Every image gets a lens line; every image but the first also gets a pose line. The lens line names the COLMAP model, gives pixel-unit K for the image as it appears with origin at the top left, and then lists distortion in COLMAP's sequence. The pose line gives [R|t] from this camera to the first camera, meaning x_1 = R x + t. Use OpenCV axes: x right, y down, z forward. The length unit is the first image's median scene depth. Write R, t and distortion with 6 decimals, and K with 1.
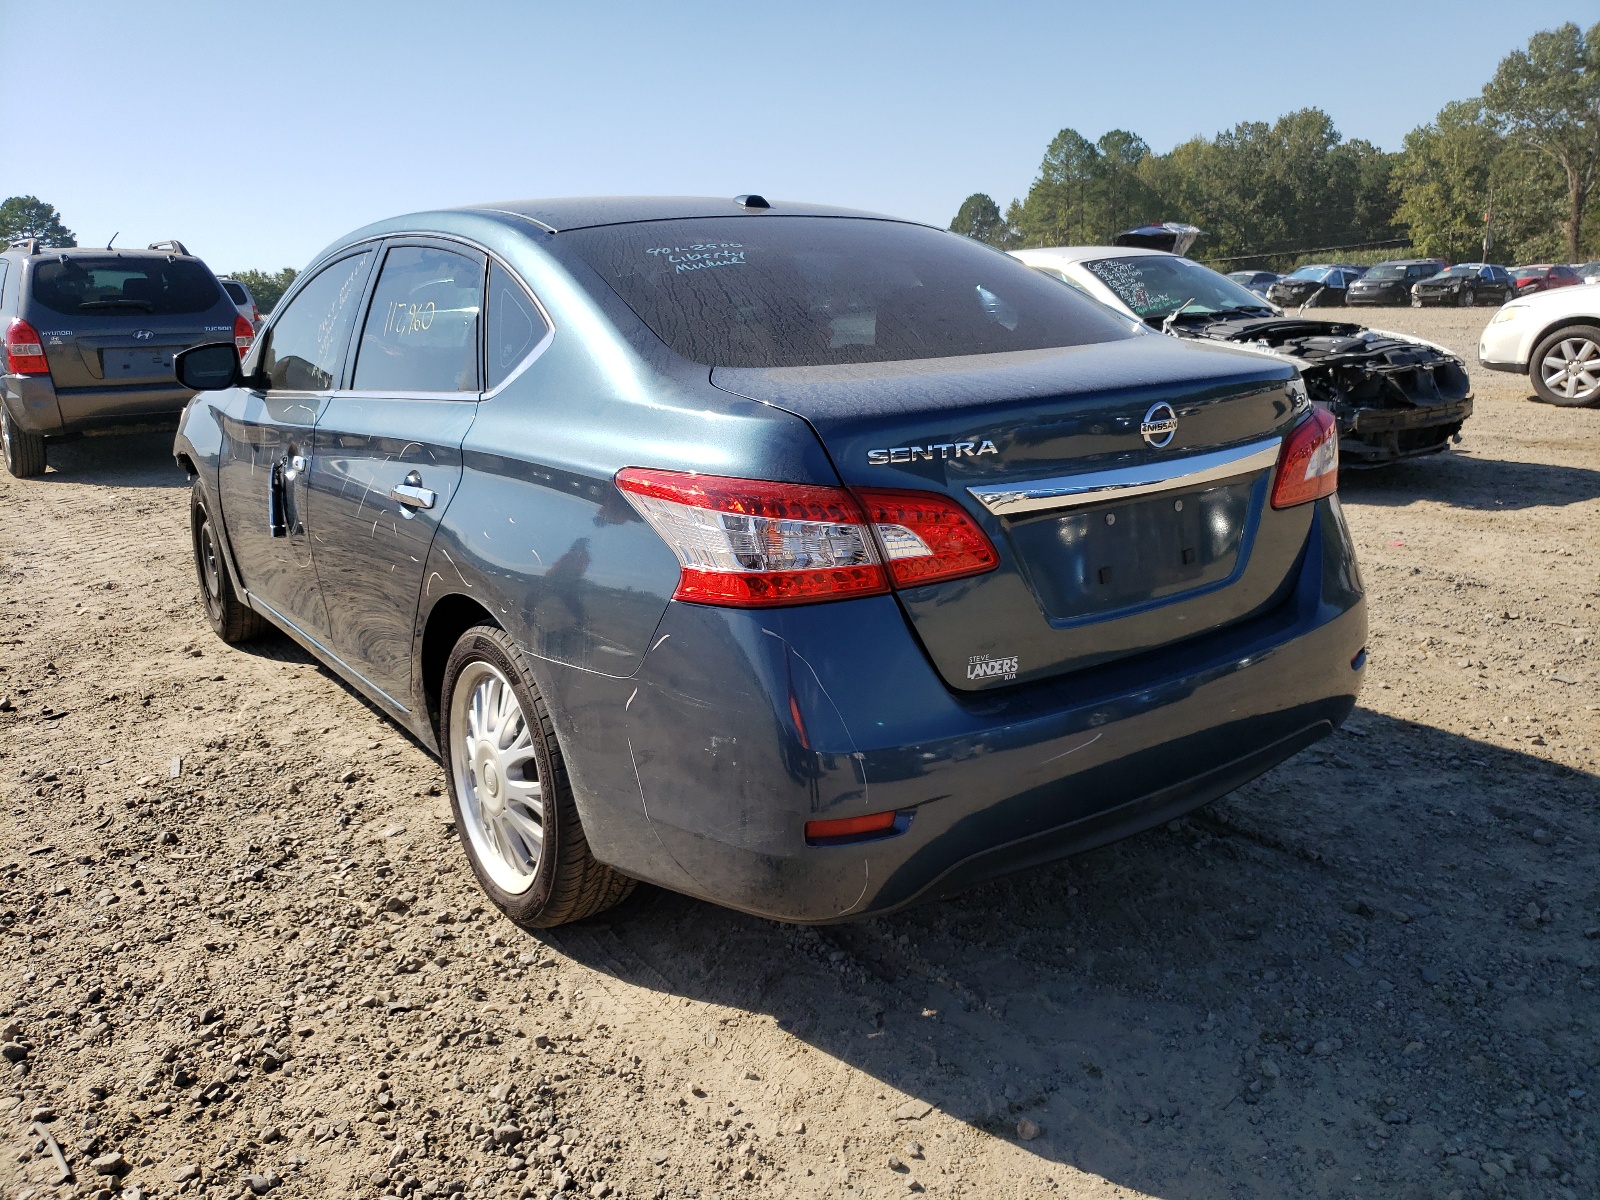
lens RADIAL K [[1217.5, 0, 795.3], [0, 1217.5, 598.6], [0, 0, 1]] dist [0.005368, -0.013267]
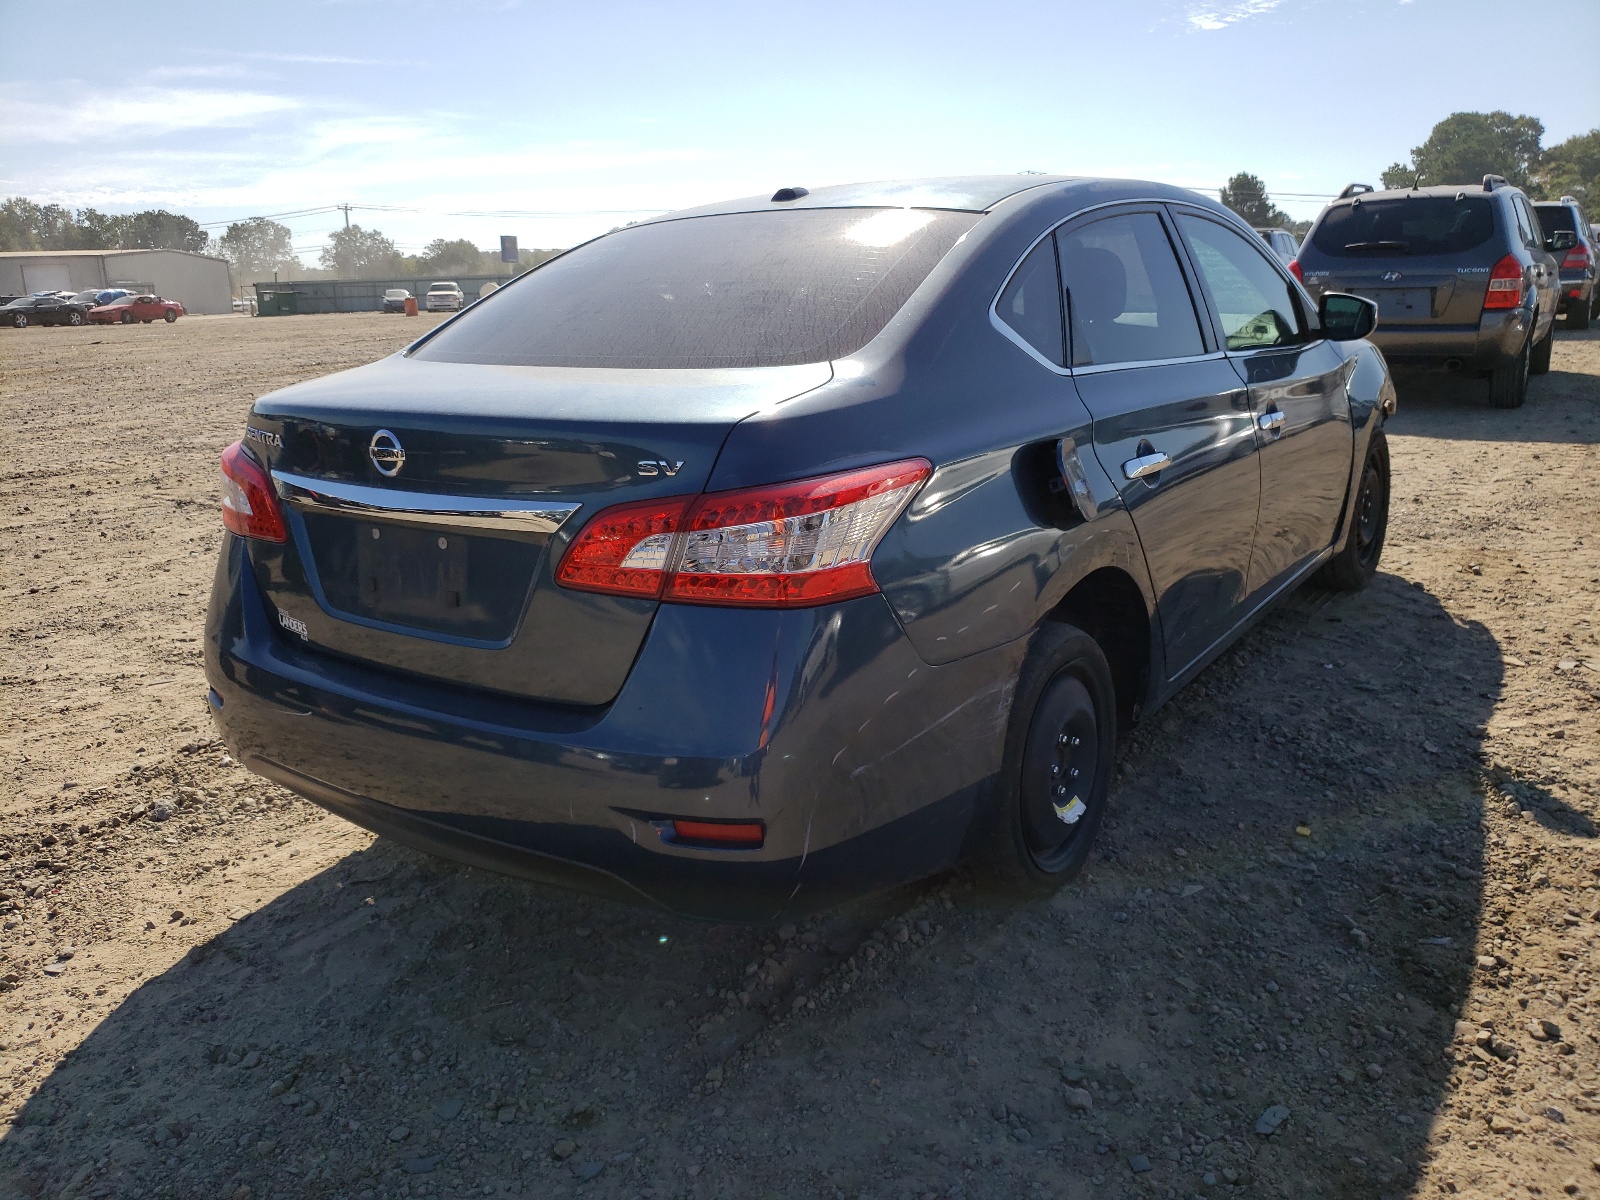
lens RADIAL K [[1217.5, 0, 797.5], [0, 1217.5, 603.8], [0, 0, 1]] dist [0.005368, -0.013267]
pose [[0.330581, 0.264533, -0.905946, 0.951690], [-0.203495, 0.957315, 0.205277, -0.210499], [0.921578, 0.116495, 0.370301, 0.674195]]
